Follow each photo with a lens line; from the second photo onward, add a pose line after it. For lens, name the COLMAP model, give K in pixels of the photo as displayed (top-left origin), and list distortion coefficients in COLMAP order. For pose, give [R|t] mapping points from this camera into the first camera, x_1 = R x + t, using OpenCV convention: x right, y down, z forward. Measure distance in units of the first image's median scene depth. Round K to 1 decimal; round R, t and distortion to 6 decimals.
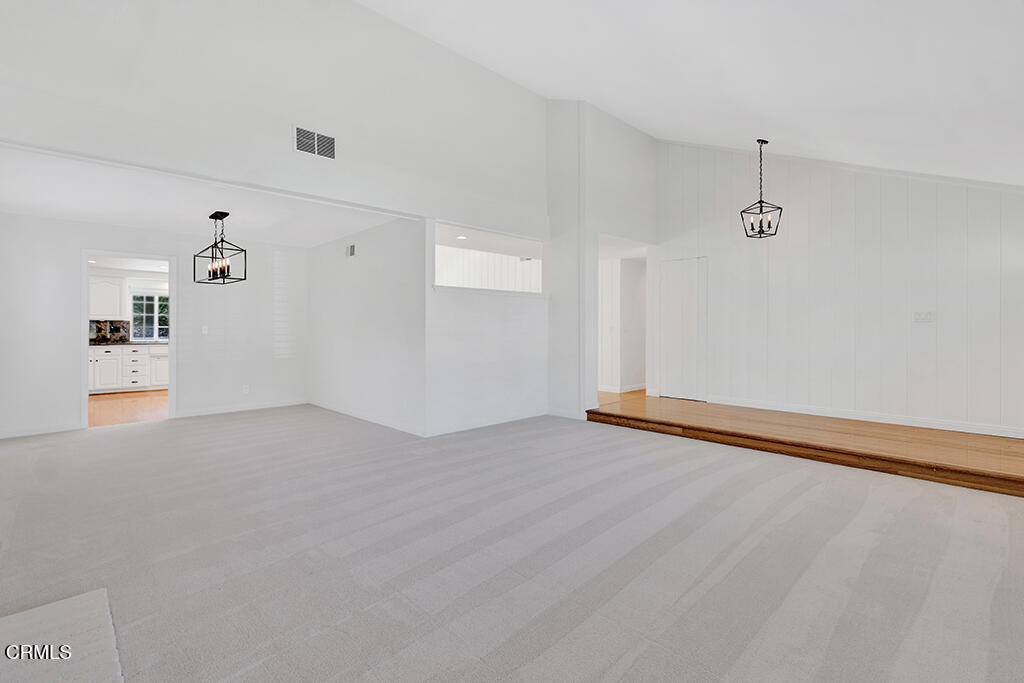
lens RADIAL K [[479.0, 0, 514.6], [0, 479.0, 326.0], [0, 0, 1]] dist [0.001311, 0.000130]
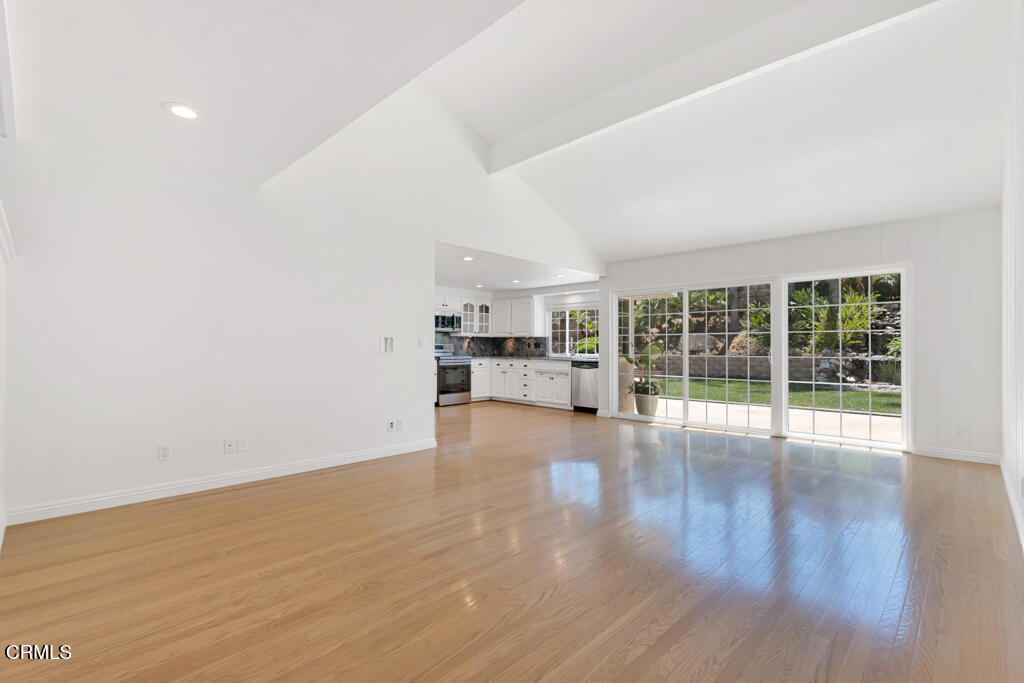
lens RADIAL K [[456.5, 0, 509.4], [0, 456.5, 337.5], [0, 0, 1]] dist [0.011874, -0.000298]
pose [[0.039032, -0.021039, -0.999016, 0.190214], [0.001397, 0.999778, -0.021000, 0.011306], [0.999237, -0.000576, 0.039053, 0.875109]]
